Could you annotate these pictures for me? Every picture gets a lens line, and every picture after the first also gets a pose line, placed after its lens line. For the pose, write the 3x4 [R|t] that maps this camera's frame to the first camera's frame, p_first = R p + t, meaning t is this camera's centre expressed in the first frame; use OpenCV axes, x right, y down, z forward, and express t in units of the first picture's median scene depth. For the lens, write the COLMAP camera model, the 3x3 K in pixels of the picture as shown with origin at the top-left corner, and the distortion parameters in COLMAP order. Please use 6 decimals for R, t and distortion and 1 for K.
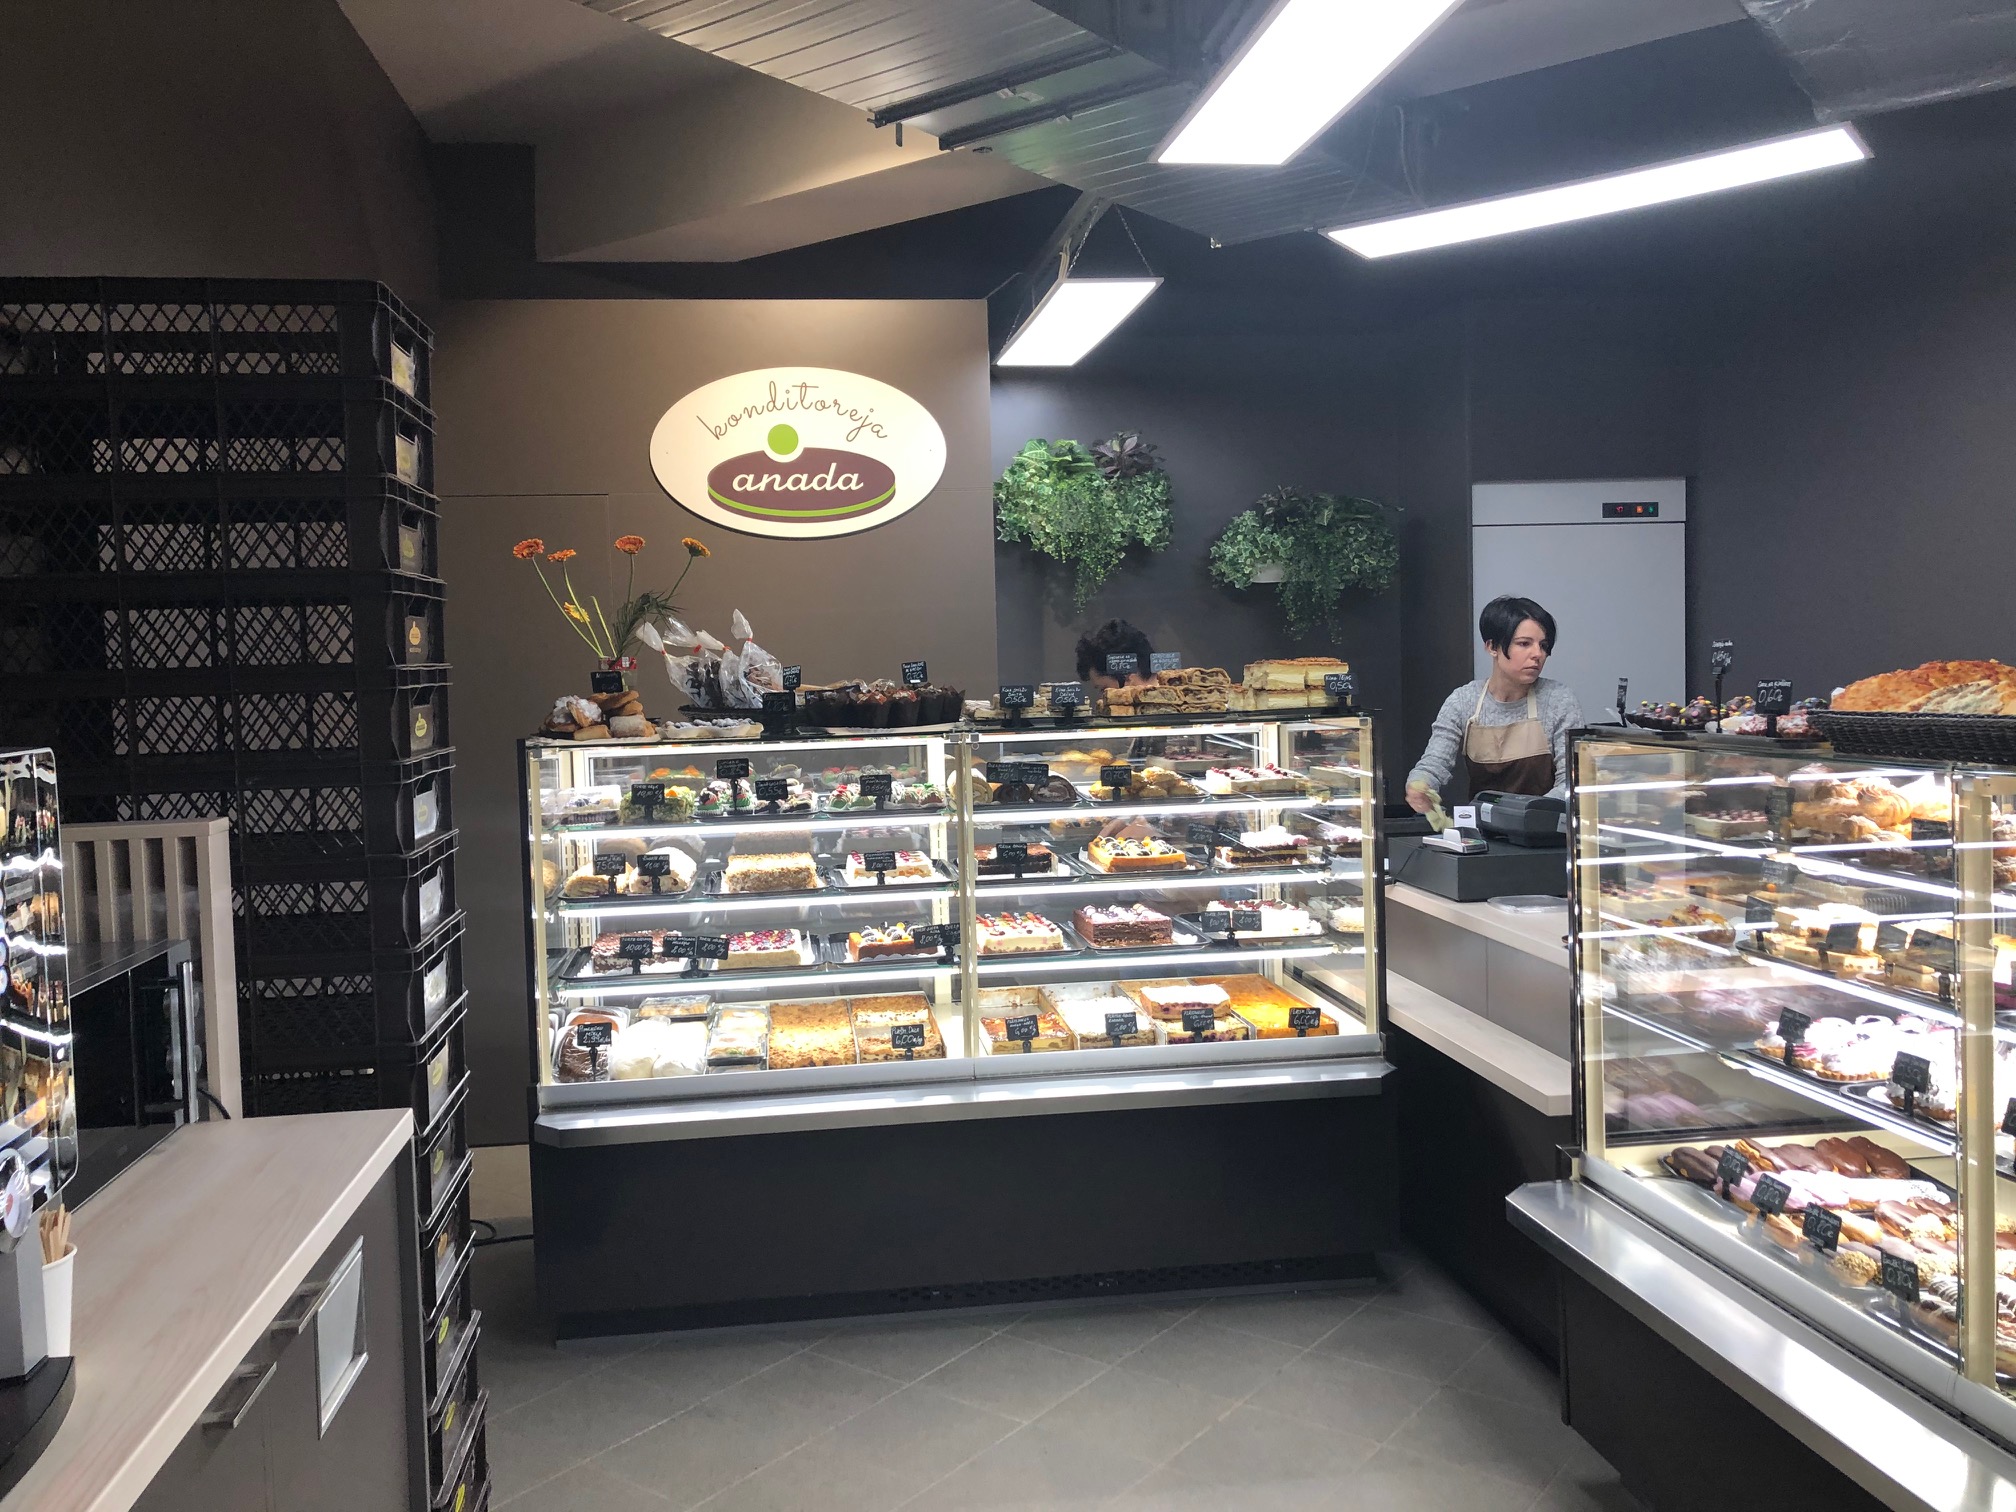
lens RADIAL K [[1652.8, 0, 1016.3], [0, 1652.8, 743.1], [0, 0, 1]] dist [0.043376, -0.034490]
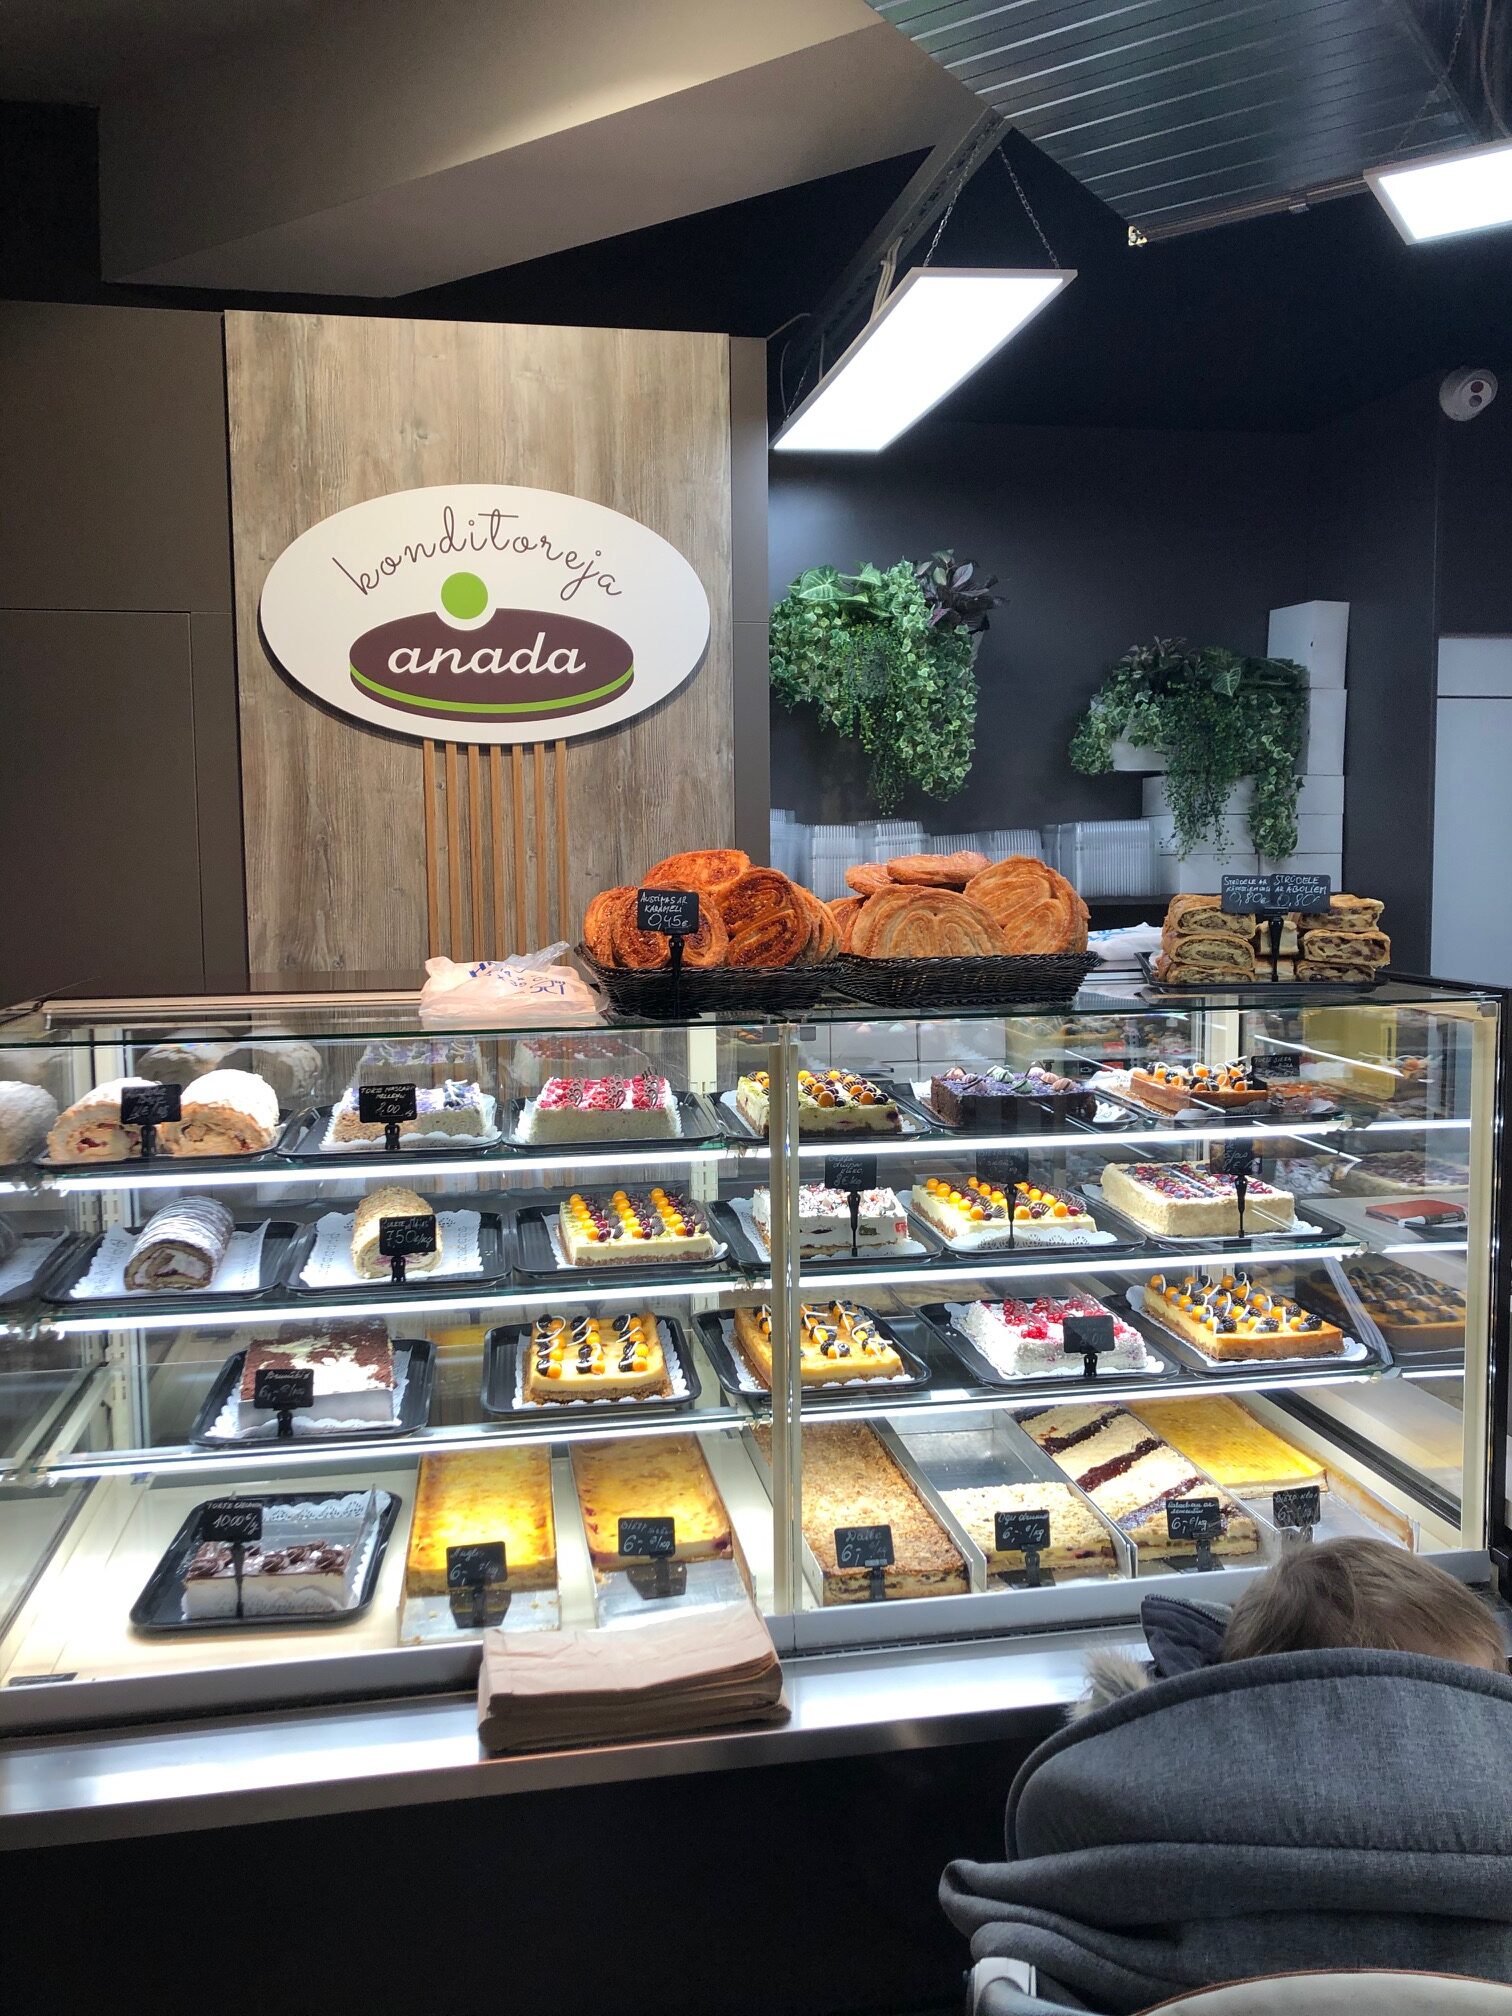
lens RADIAL K [[1652.8, 0, 767.7], [0, 1652.8, 981.2], [0, 0, 1]] dist [0.043376, -0.034490]
pose [[0.999110, 0.011443, 0.040592, -0.040717], [-0.012158, 0.999775, 0.017399, -0.020660], [-0.040384, -0.017877, 0.999024, 0.316370]]
